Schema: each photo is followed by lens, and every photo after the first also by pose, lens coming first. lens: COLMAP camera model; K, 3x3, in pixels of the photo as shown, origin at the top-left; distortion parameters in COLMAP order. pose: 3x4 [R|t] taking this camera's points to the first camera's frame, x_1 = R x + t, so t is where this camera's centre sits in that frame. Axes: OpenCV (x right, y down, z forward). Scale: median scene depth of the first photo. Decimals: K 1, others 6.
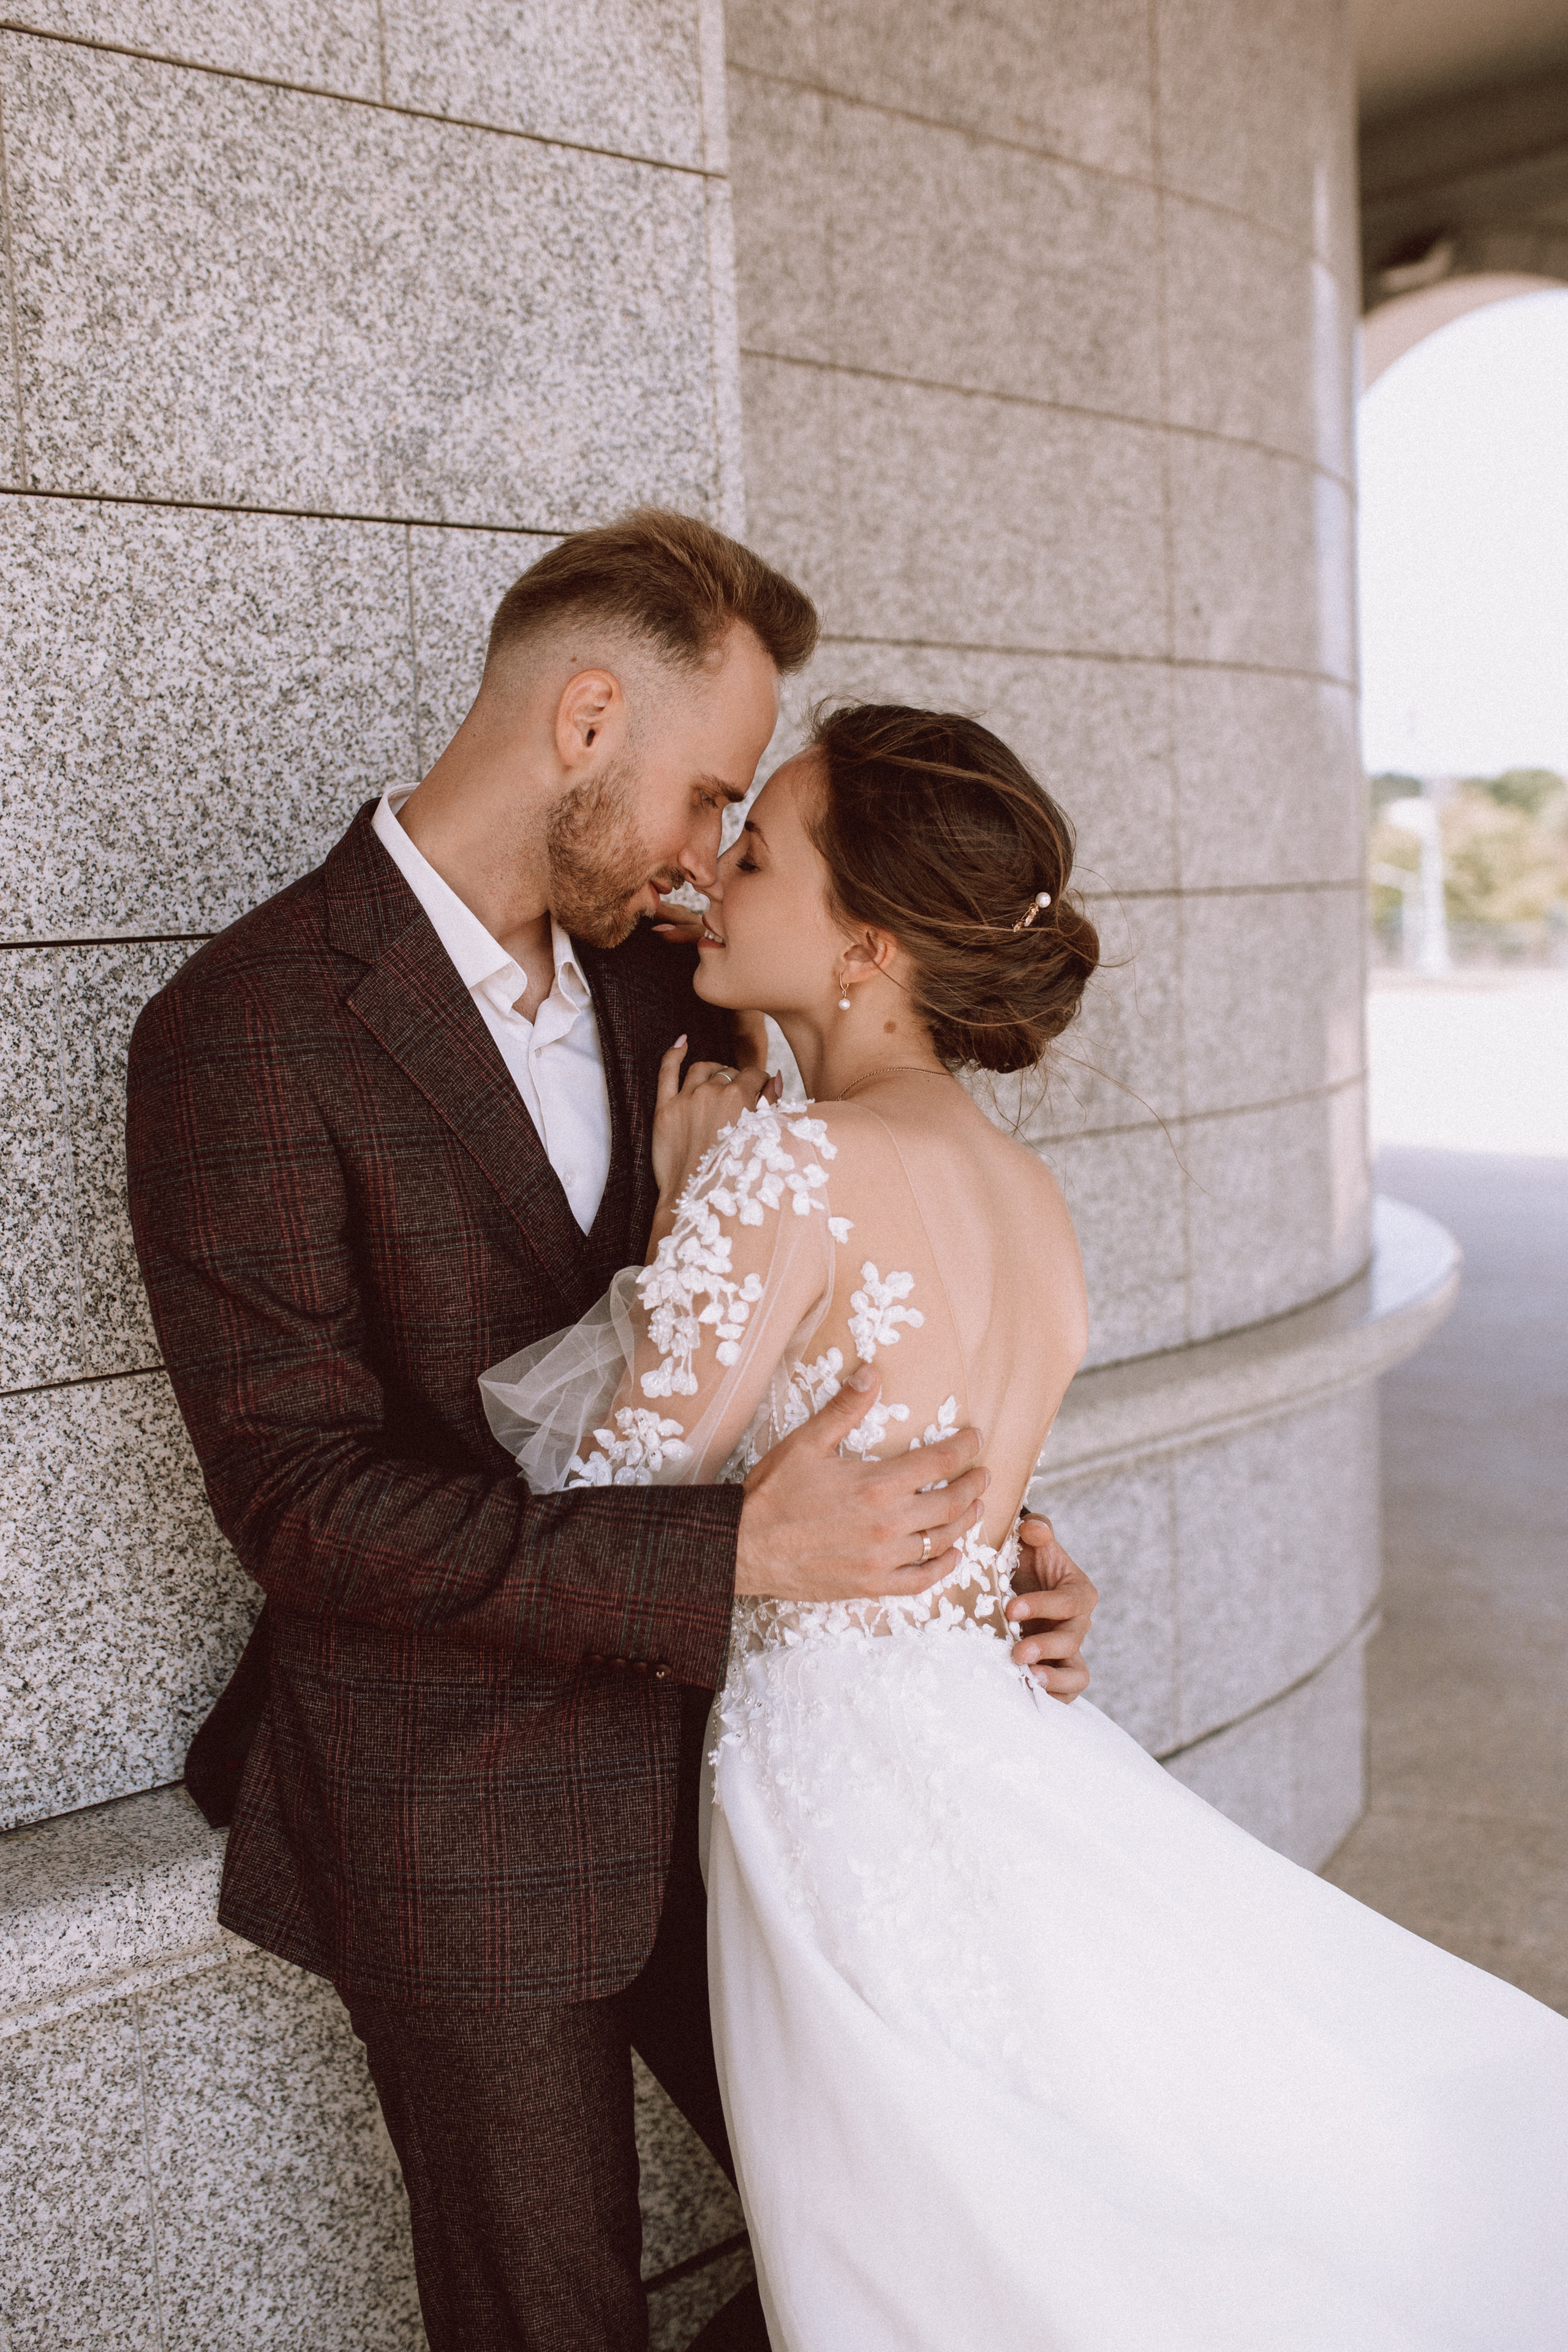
lens RADIAL K [[2352.4, 0, 784.0], [0, 2352.4, 1176.0], [0, 0, 1]] dist [-0.033149, 0.010925]
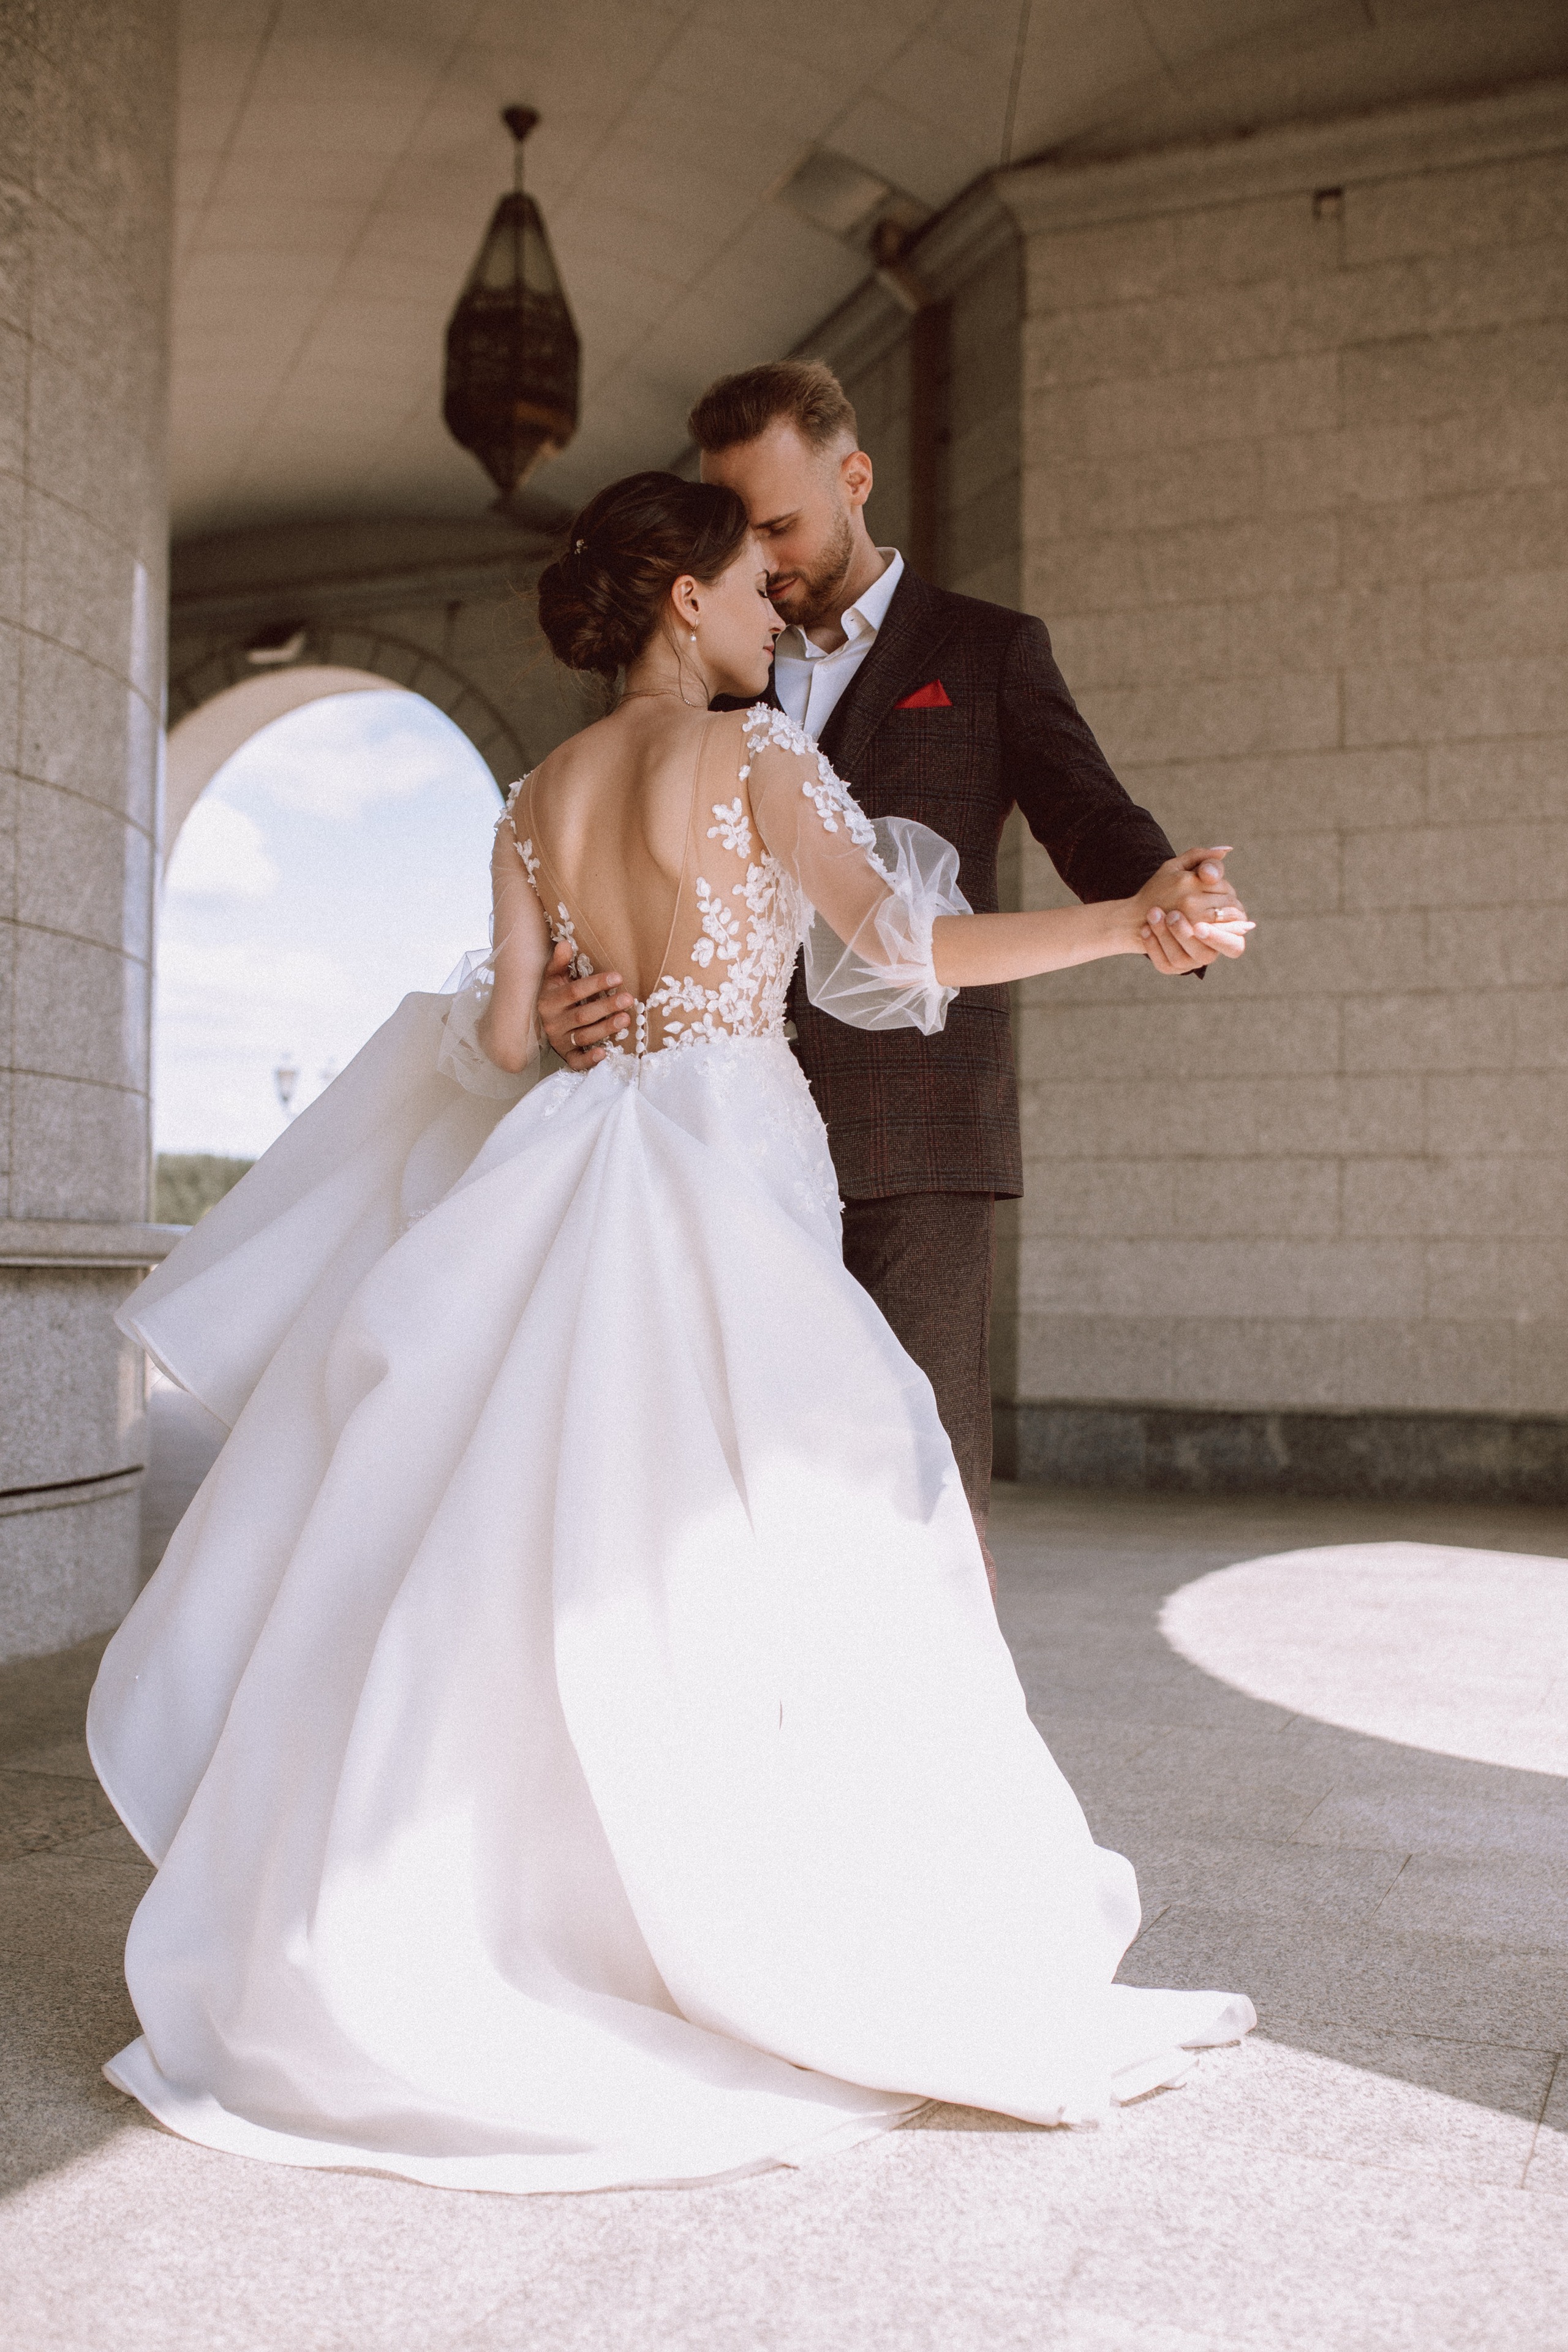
lens RADIAL K [[2352.4, 0, 784.0], [0, 2352.4, 1176.0], [0, 0, 1]] dist [-0.033149, 0.010925]
pose [[0.891359, 0.067904, 0.448183, -0.056793], [0.005352, 0.987071, -0.160195, 0.282880], [-0.453266, 0.145190, 0.879471, -0.528224]]
